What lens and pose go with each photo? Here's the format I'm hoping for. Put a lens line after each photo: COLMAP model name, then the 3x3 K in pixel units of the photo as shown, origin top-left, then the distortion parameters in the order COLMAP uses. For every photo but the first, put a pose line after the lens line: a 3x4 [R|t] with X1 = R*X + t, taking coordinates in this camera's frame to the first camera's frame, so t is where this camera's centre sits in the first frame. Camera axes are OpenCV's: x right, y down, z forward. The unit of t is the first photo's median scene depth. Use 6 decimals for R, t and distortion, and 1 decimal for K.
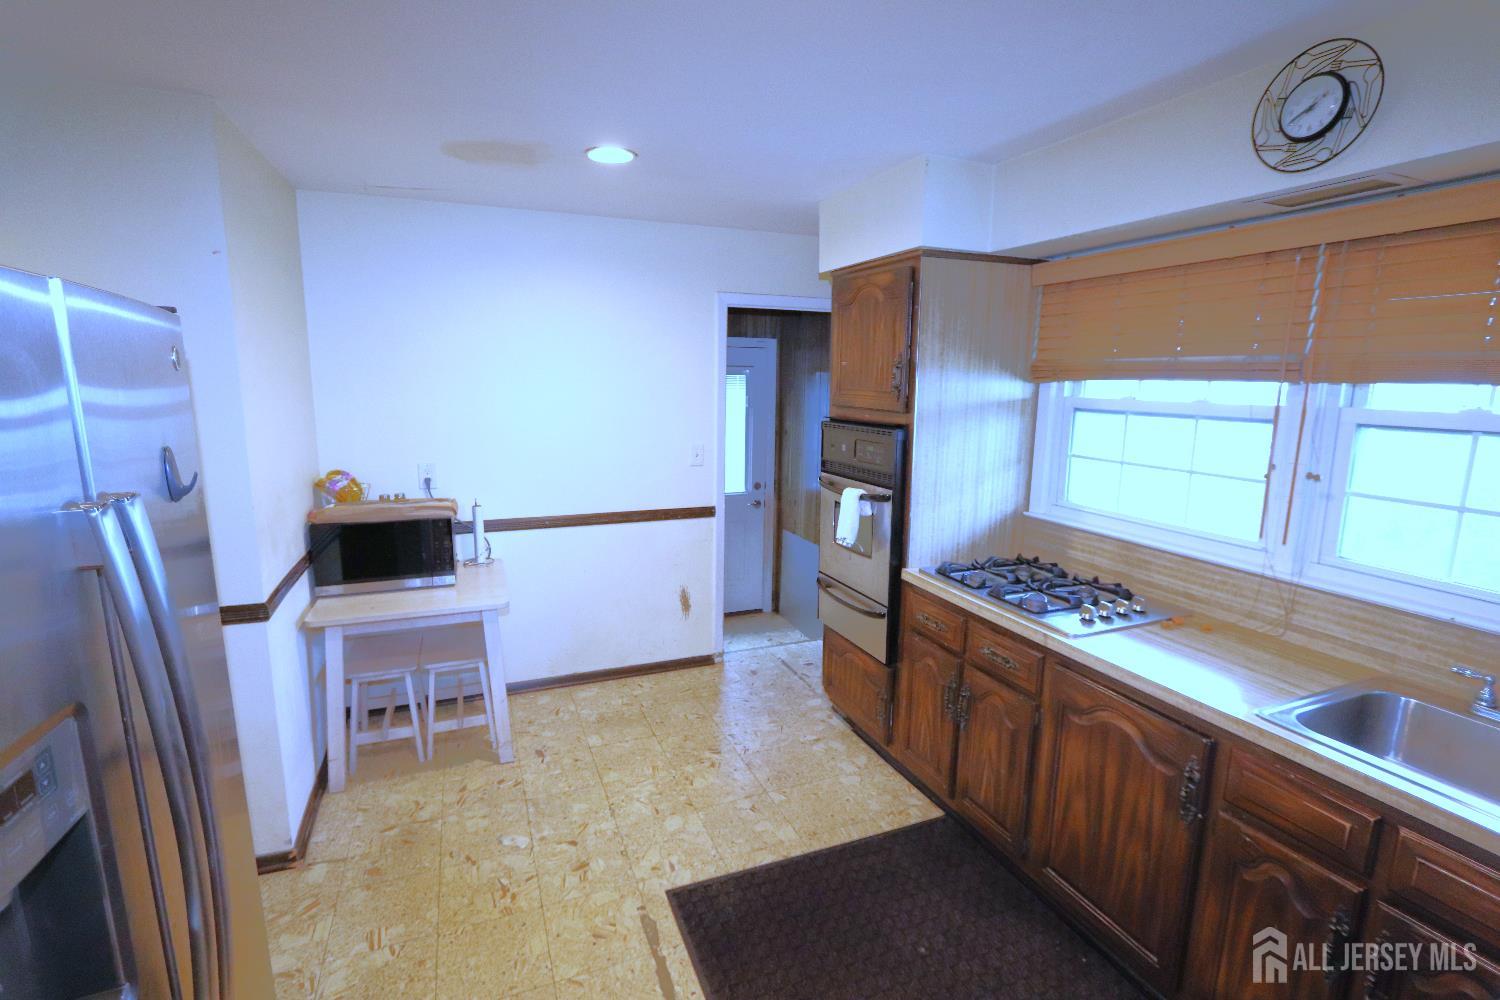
lens RADIAL K [[698.4, 0, 754.2], [0, 698.4, 505.8], [0, 0, 1]] dist [-0.018926, 0.000405]
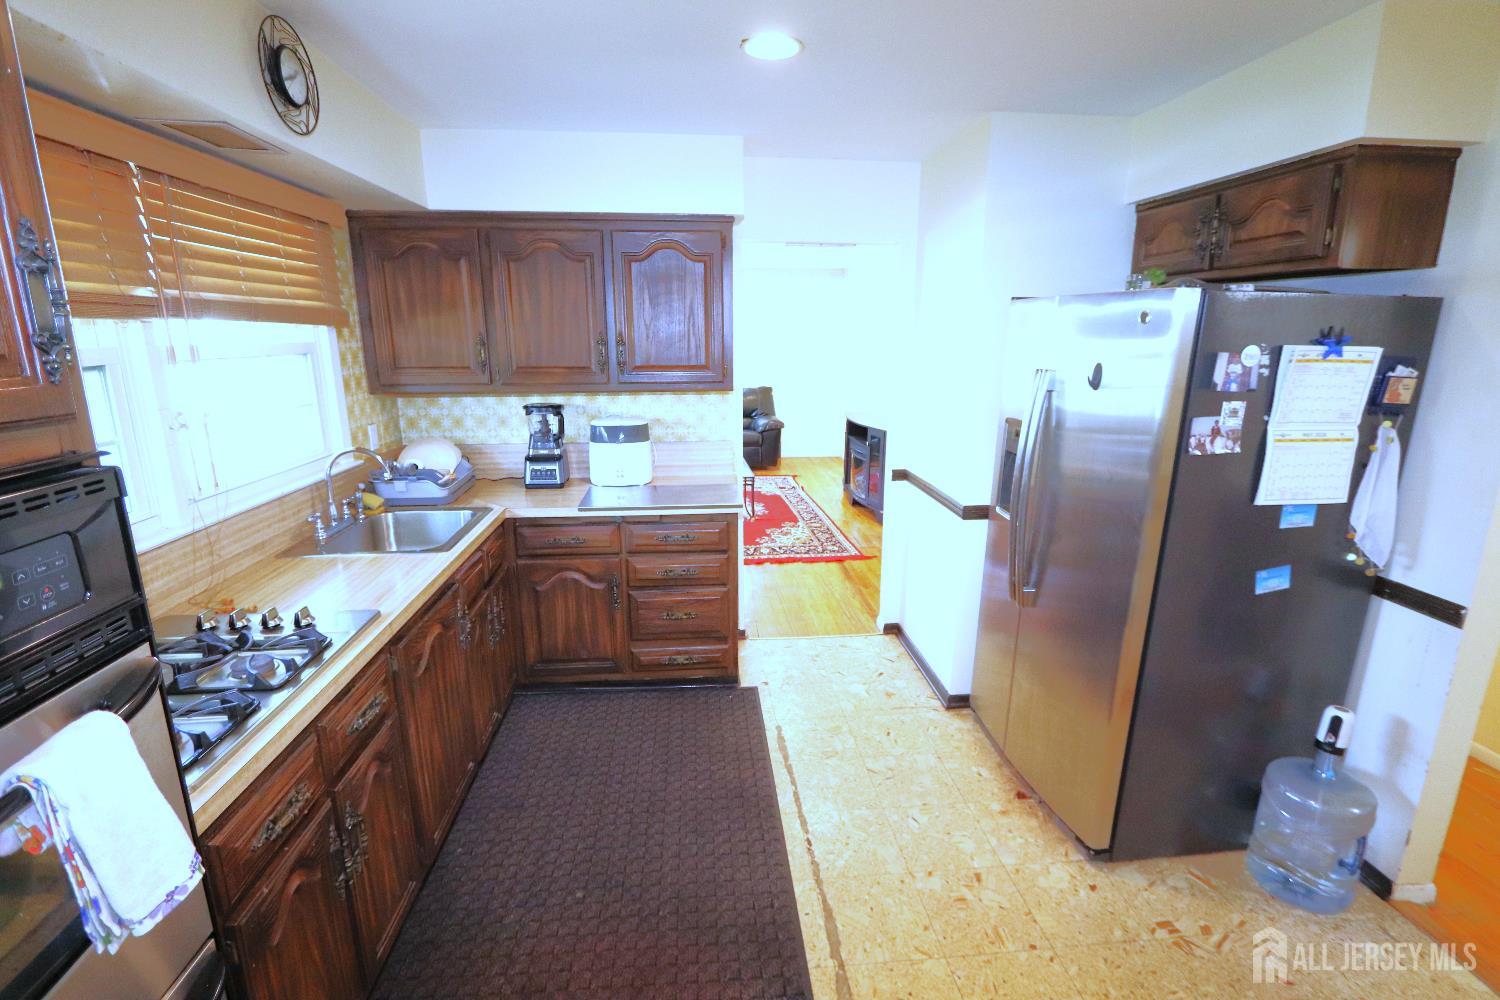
lens RADIAL K [[698.4, 0, 754.2], [0, 698.4, 505.8], [0, 0, 1]] dist [-0.018926, 0.000405]
pose [[-0.958199, -0.082300, 0.274008, -0.238086], [0.038074, 0.912532, 0.407230, -0.286721], [-0.283556, 0.400640, -0.871254, 1.614042]]
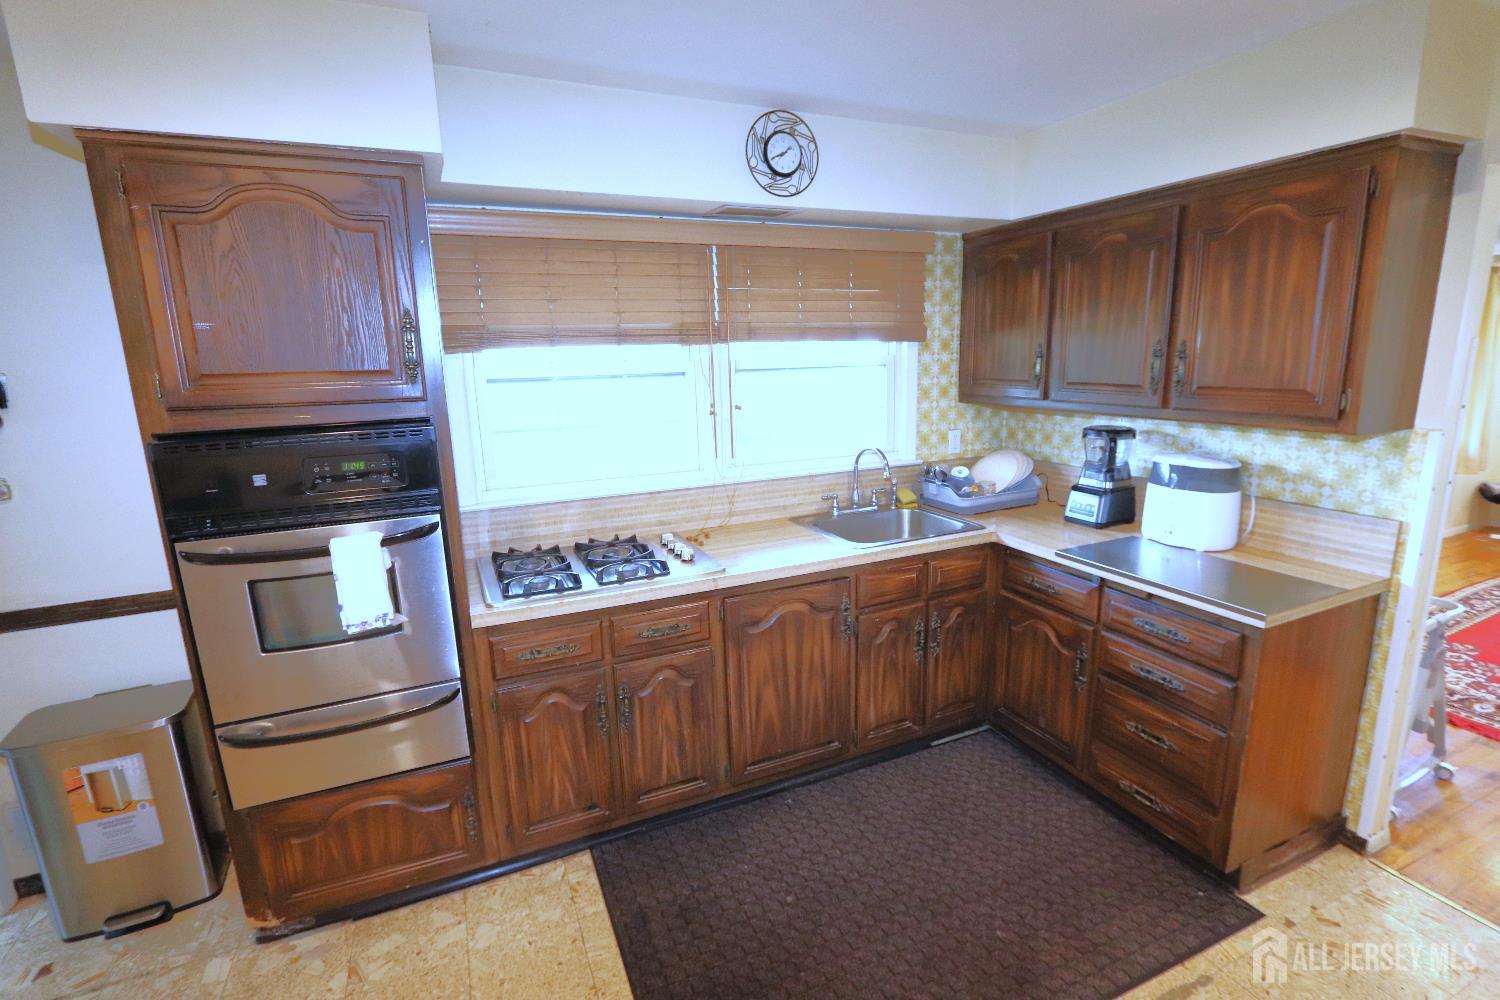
lens RADIAL K [[698.4, 0, 754.2], [0, 698.4, 505.8], [0, 0, 1]] dist [-0.018926, 0.000405]
pose [[-0.033421, -0.227985, 0.973091, -0.639181], [0.203046, 0.951781, 0.229966, -0.167076], [-0.978599, 0.205268, 0.014482, 0.931111]]
